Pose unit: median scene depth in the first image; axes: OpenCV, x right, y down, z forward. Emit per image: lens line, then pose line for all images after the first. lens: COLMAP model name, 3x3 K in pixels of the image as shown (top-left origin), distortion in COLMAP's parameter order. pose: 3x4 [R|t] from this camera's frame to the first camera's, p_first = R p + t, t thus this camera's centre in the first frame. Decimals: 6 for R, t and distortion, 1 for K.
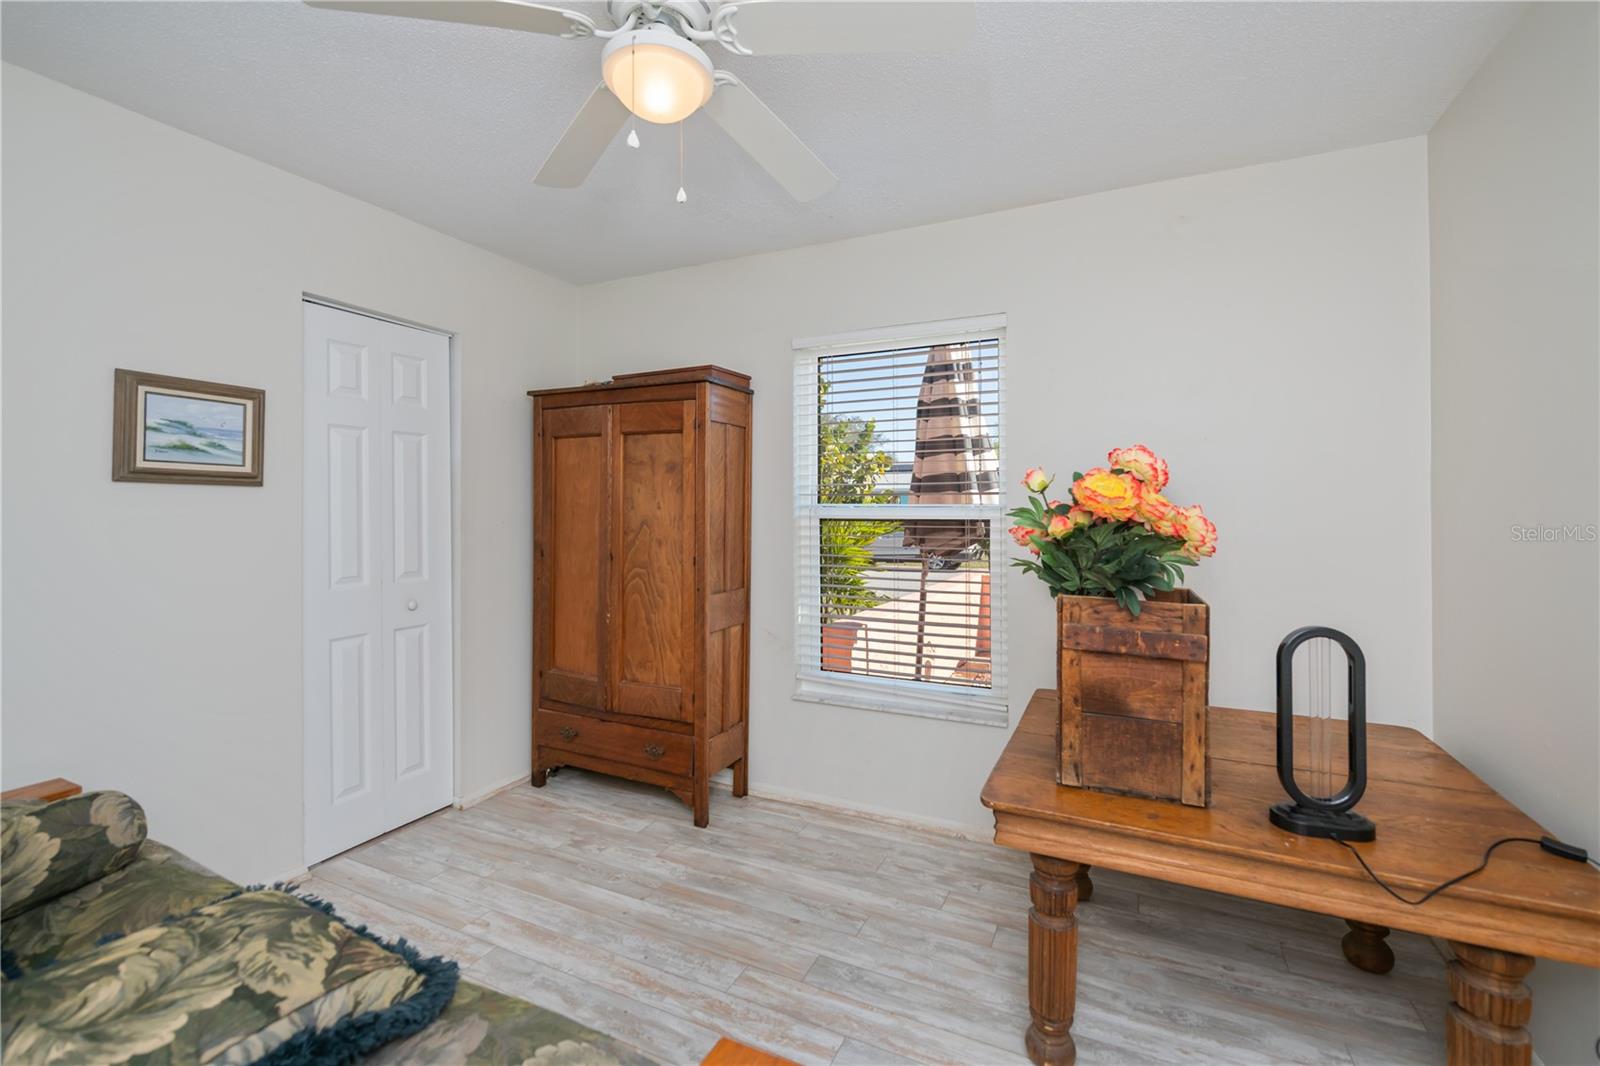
lens RADIAL K [[674.2, 0, 811.1], [0, 674.2, 508.1], [0, 0, 1]] dist [-0.000283, -0.002197]
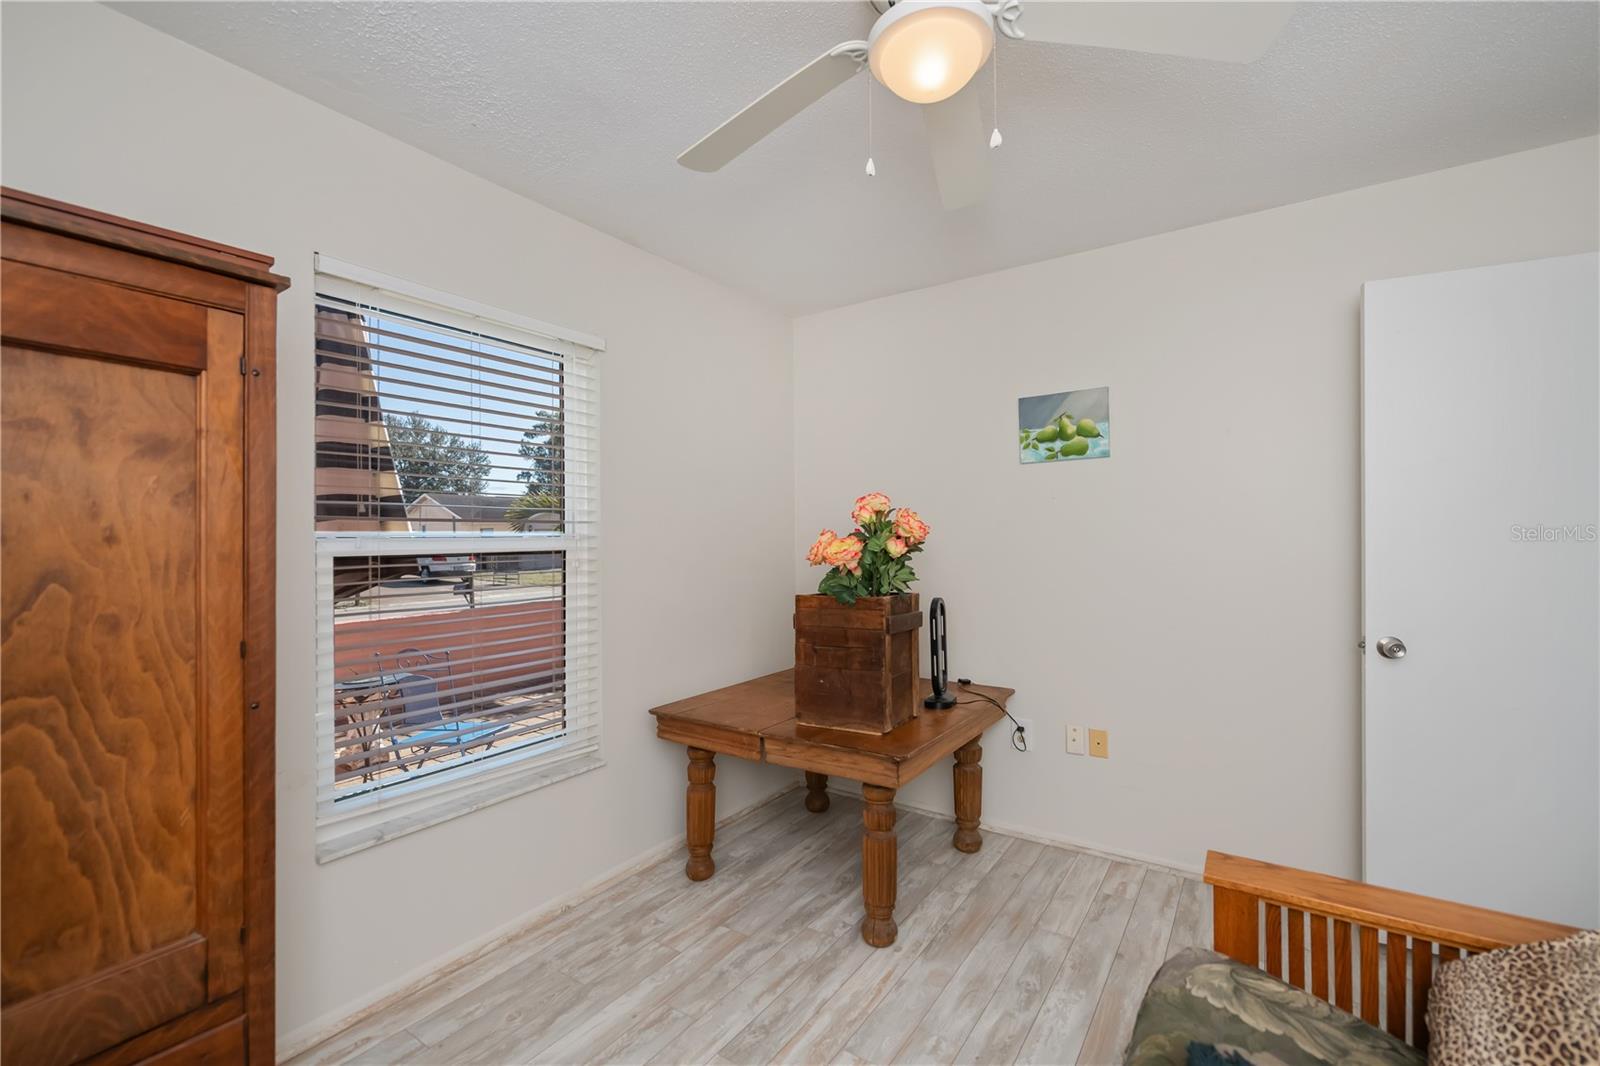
lens RADIAL K [[674.2, 0, 800.1], [0, 674.2, 530.8], [0, 0, 1]] dist [-0.000283, -0.002197]
pose [[0.169896, 0.006941, 0.985438, -0.581956], [0.008531, 0.999927, -0.008514, 0.001324], [-0.985425, 0.009854, 0.169824, 0.524797]]
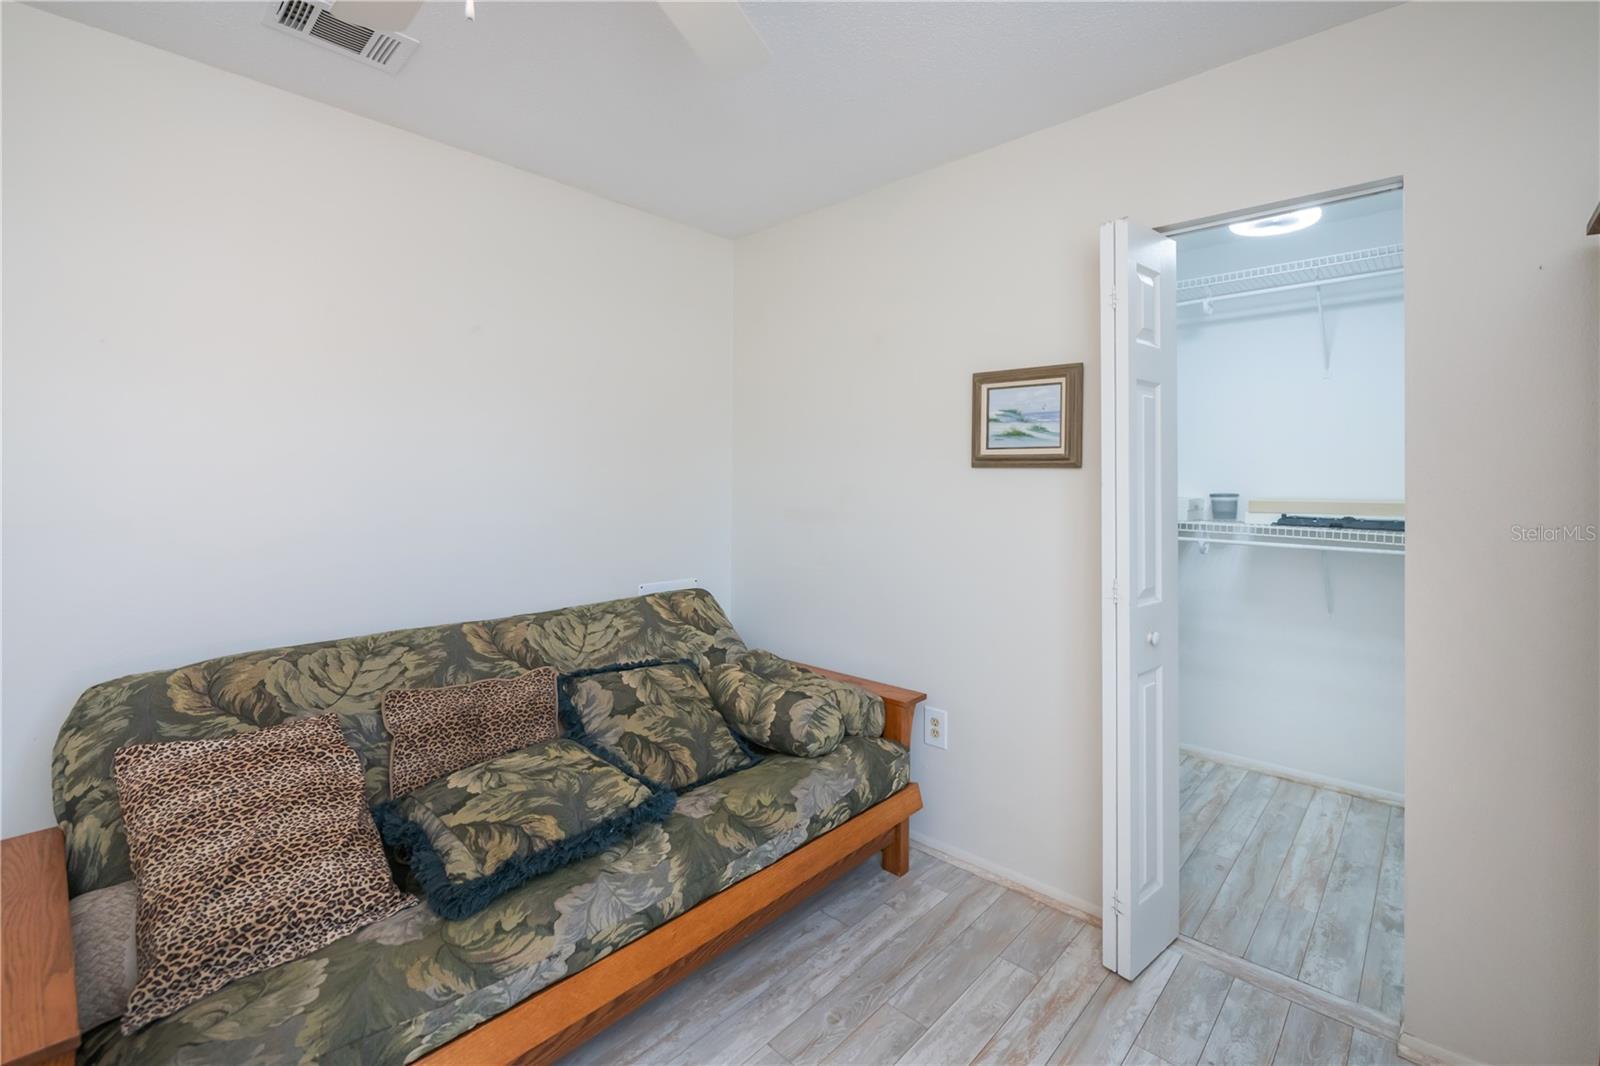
lens RADIAL K [[699.4, 0, 810.0], [0, 699.4, 477.8], [0, 0, 1]] dist [-0.000884, -0.000682]
pose [[-0.301904, -0.004783, -0.953326, 0.164870], [-0.001974, 0.999988, -0.004392, -0.010658], [0.953336, 0.000555, -0.301910, 0.746924]]
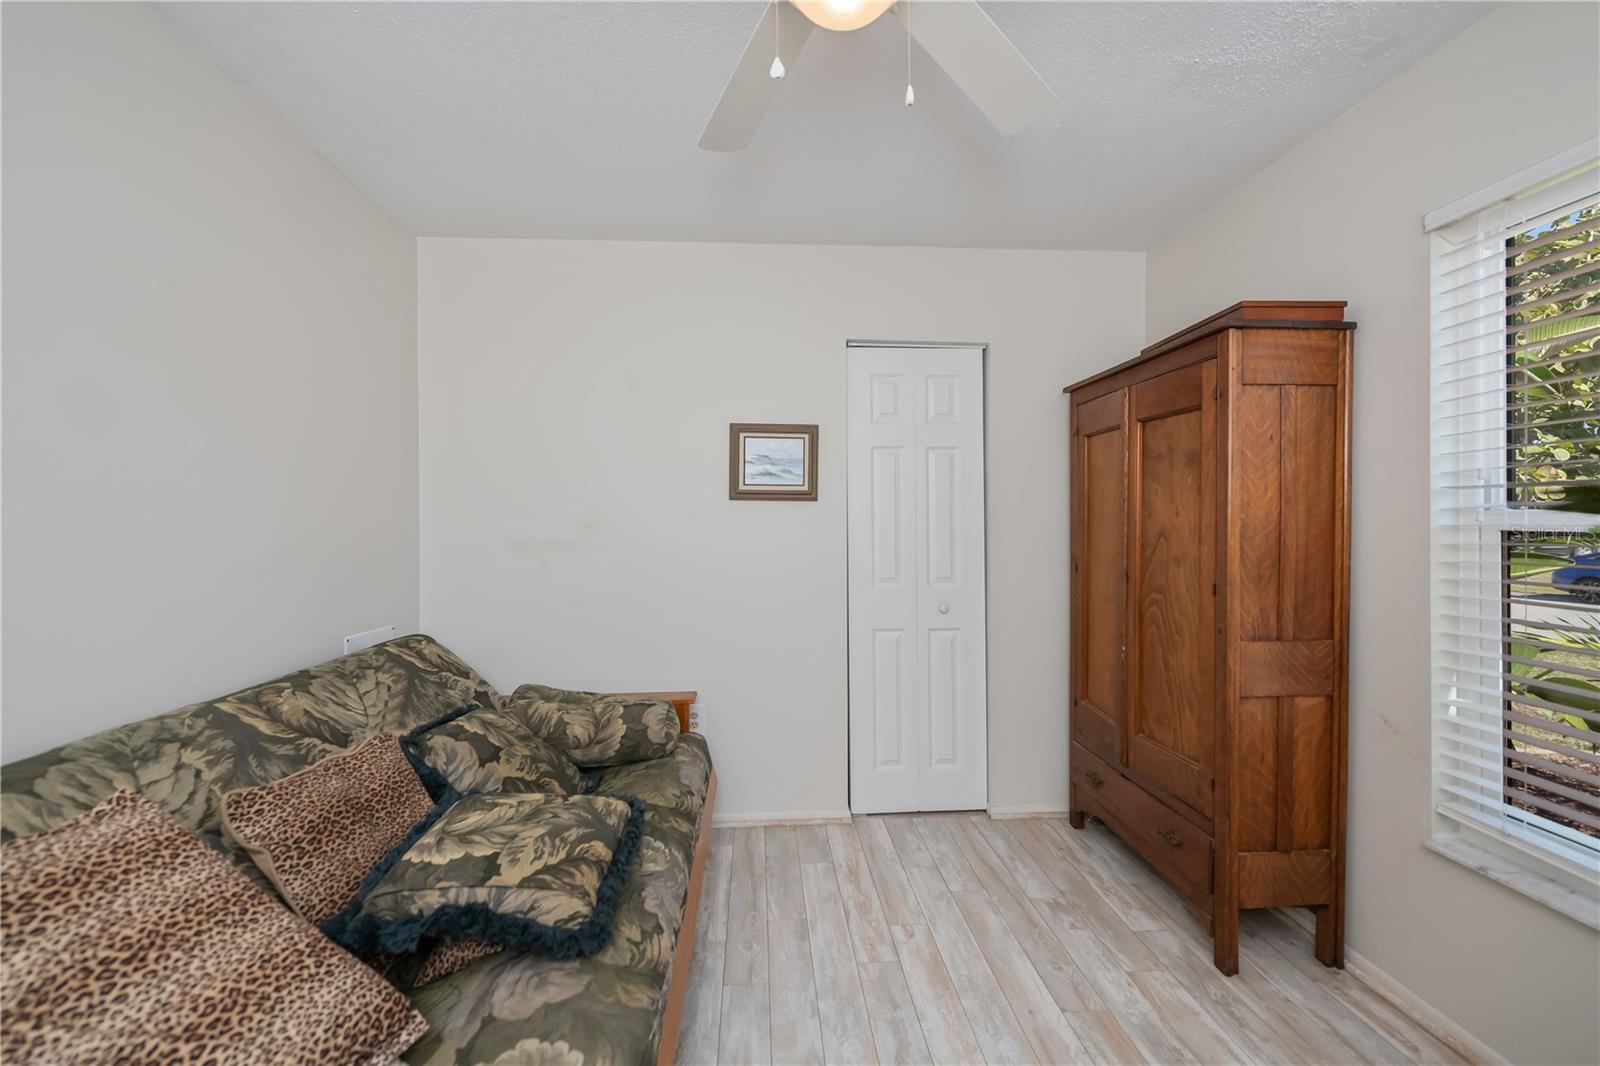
lens RADIAL K [[674.2, 0, 814.8], [0, 674.2, 529.6], [0, 0, 1]] dist [-0.000283, -0.002197]
pose [[0.492557, 0.005185, -0.870265, 0.231985], [0.003479, 0.999963, 0.007927, 0.009558], [0.870273, -0.006932, 0.492521, 0.294738]]
